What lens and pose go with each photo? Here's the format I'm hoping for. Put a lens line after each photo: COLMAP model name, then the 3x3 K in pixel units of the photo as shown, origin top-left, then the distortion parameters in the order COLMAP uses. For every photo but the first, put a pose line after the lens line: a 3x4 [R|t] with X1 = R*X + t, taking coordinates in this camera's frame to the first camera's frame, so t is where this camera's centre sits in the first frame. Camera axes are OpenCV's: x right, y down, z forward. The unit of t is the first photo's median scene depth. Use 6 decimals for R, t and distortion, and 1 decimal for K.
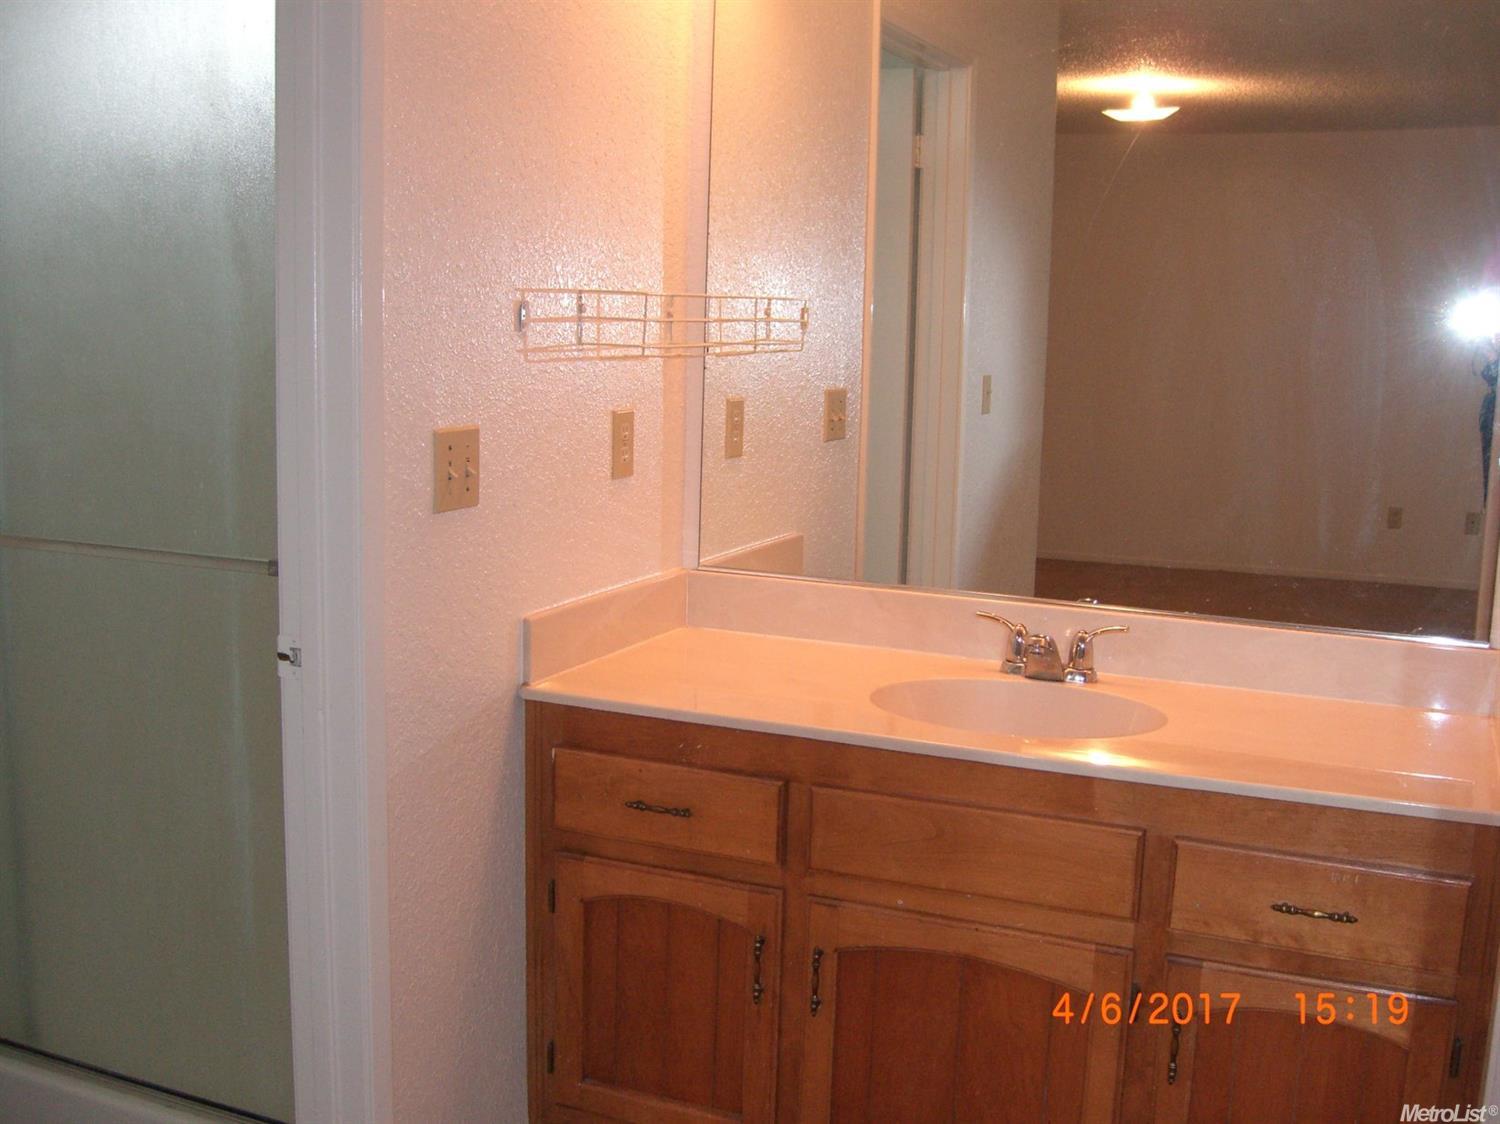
lens RADIAL K [[1680.6, 0, 750.0], [0, 1680.6, 562.0], [0, 0, 1]] dist [-0.130311, 0.019801]
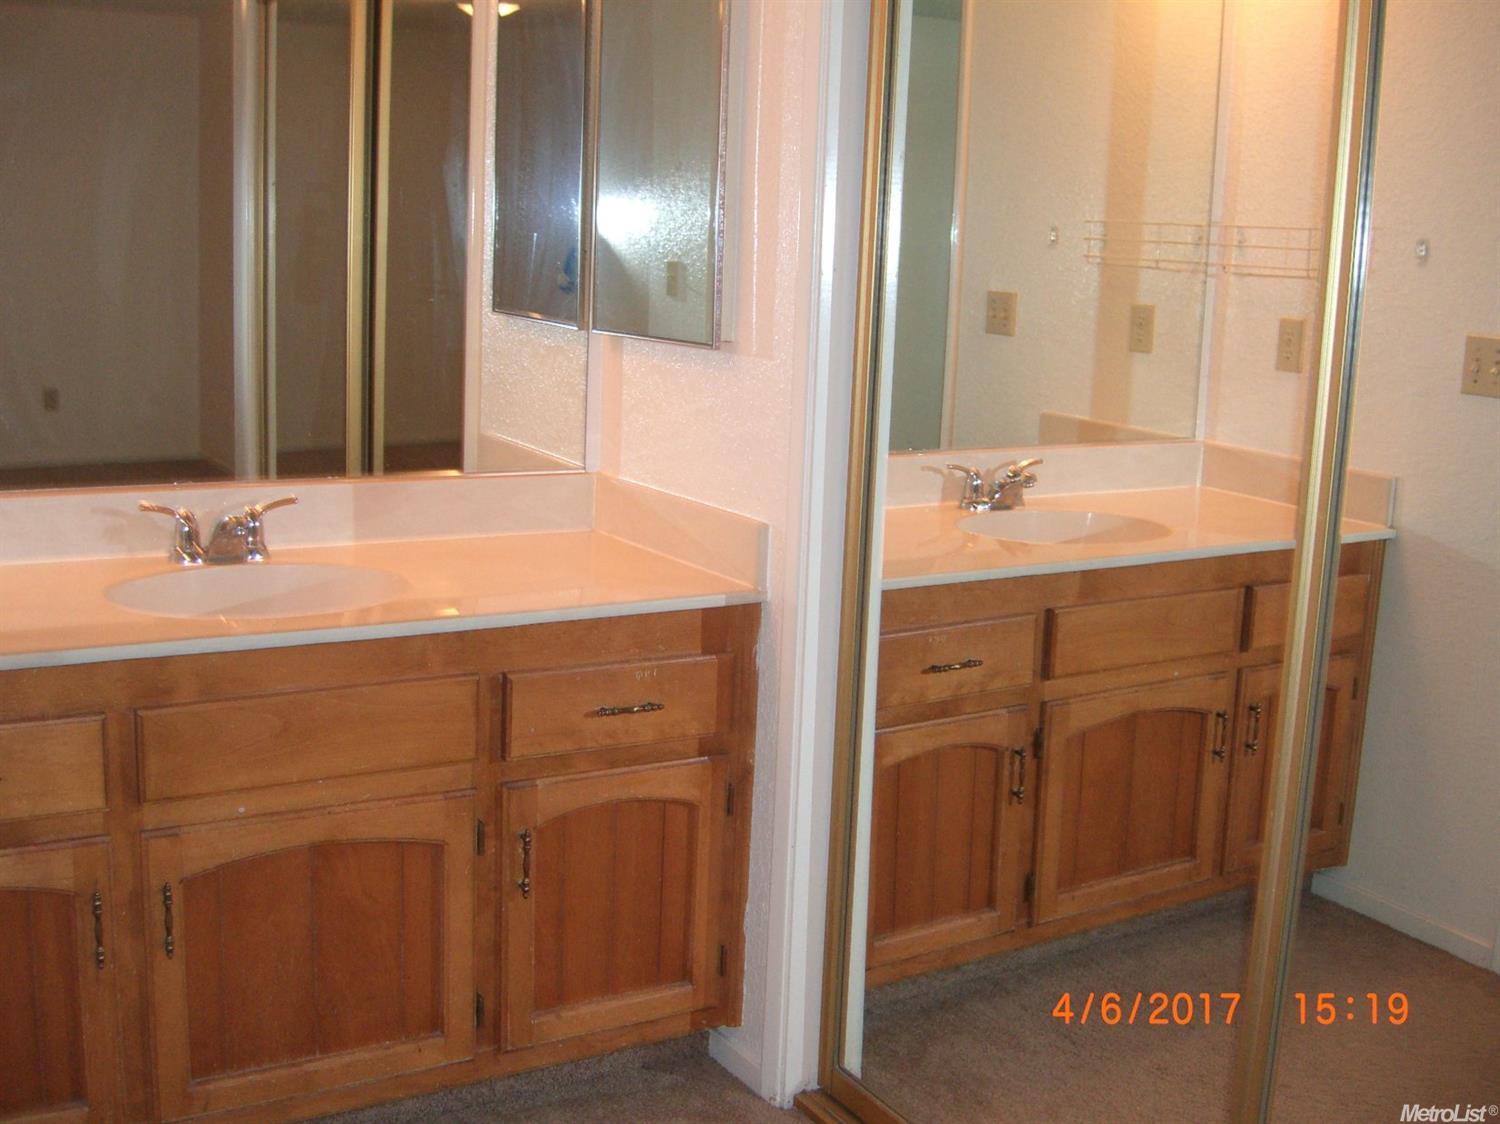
lens RADIAL K [[1680.6, 0, 750.0], [0, 1680.6, 562.0], [0, 0, 1]] dist [-0.130311, 0.019801]
pose [[0.576195, -0.159367, 0.801624, -0.496544], [0.097071, 0.987207, 0.126488, -0.026338], [-0.811527, 0.004933, 0.584294, 0.231167]]
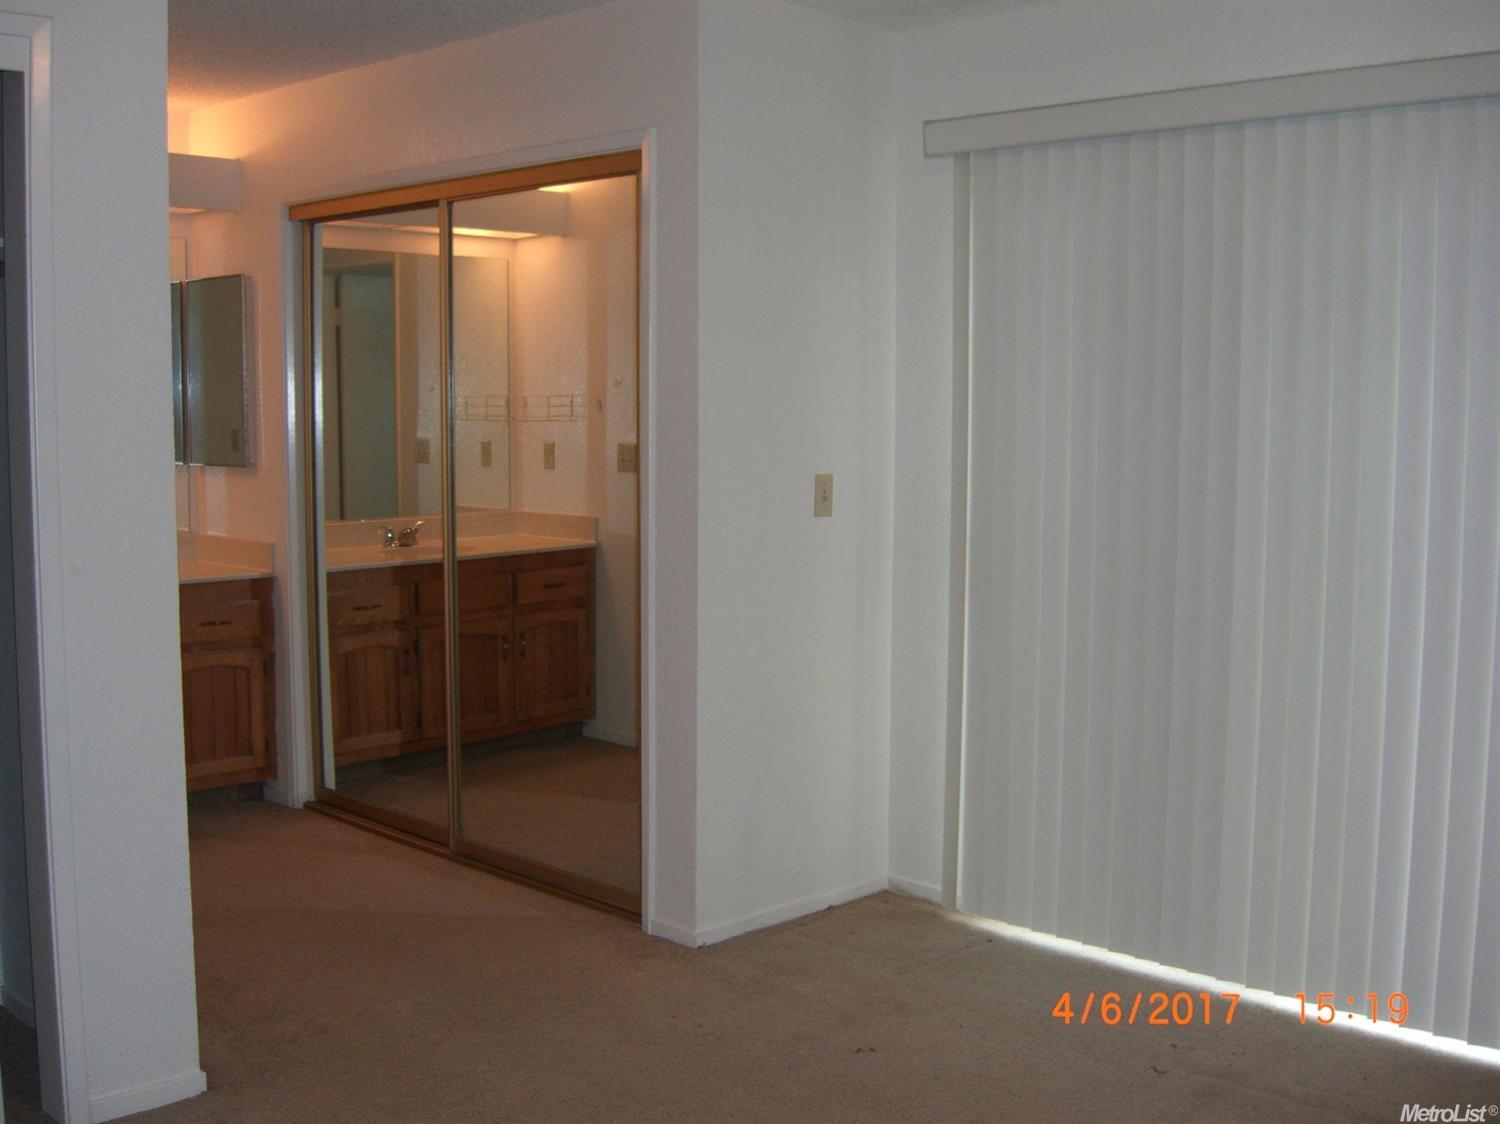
lens RADIAL K [[1680.6, 0, 750.0], [0, 1680.6, 562.0], [0, 0, 1]] dist [-0.130311, 0.019801]
pose [[0.363784, -0.122641, 0.923374, -1.699124], [0.140369, 0.987192, 0.075816, 0.030731], [-0.920846, 0.102033, 0.376340, -0.768468]]
